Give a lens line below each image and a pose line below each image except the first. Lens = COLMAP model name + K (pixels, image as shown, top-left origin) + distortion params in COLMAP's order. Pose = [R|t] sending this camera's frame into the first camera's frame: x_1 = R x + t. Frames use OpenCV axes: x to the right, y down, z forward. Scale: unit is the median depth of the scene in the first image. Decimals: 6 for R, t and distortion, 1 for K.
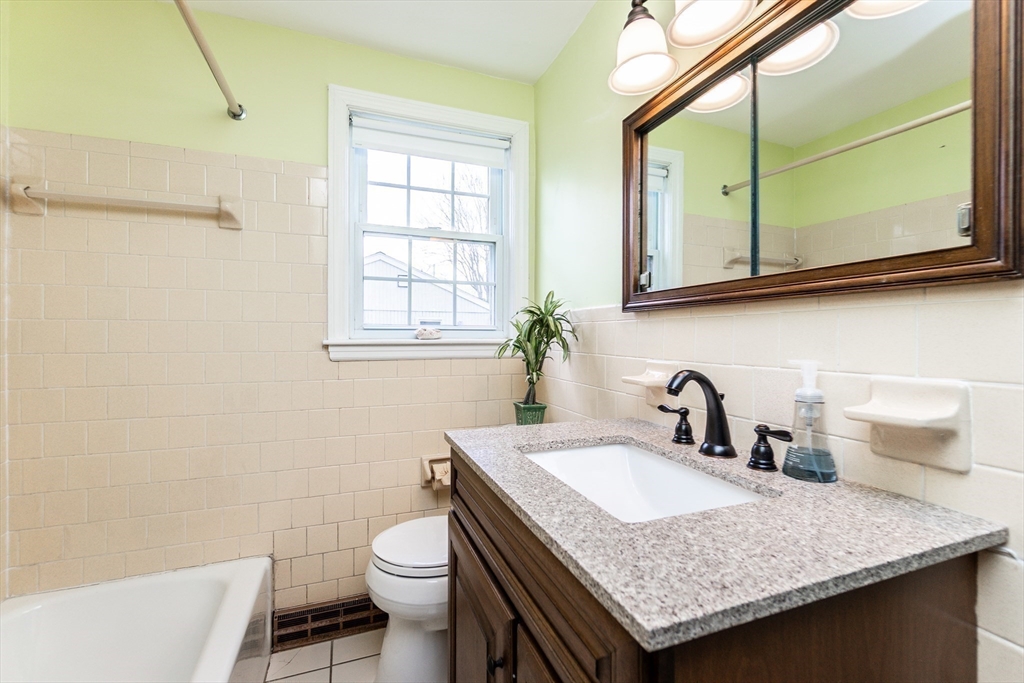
lens RADIAL K [[445.1, 0, 510.3], [0, 445.1, 336.8], [0, 0, 1]] dist [-0.009227, 0.002669]
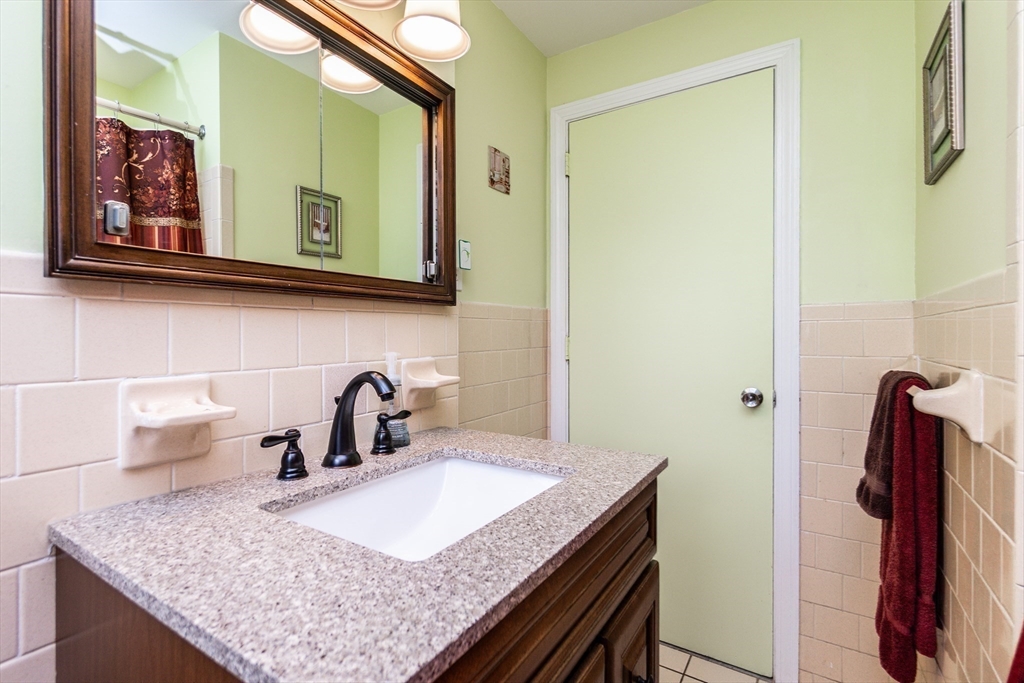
lens RADIAL K [[445.1, 0, 506.7], [0, 445.1, 336.8], [0, 0, 1]] dist [-0.009227, 0.002669]
pose [[-0.578487, -0.006103, 0.815669, -0.499536], [0.003648, 0.999943, 0.010069, -0.001350], [-0.815684, 0.008801, -0.578431, 1.363598]]
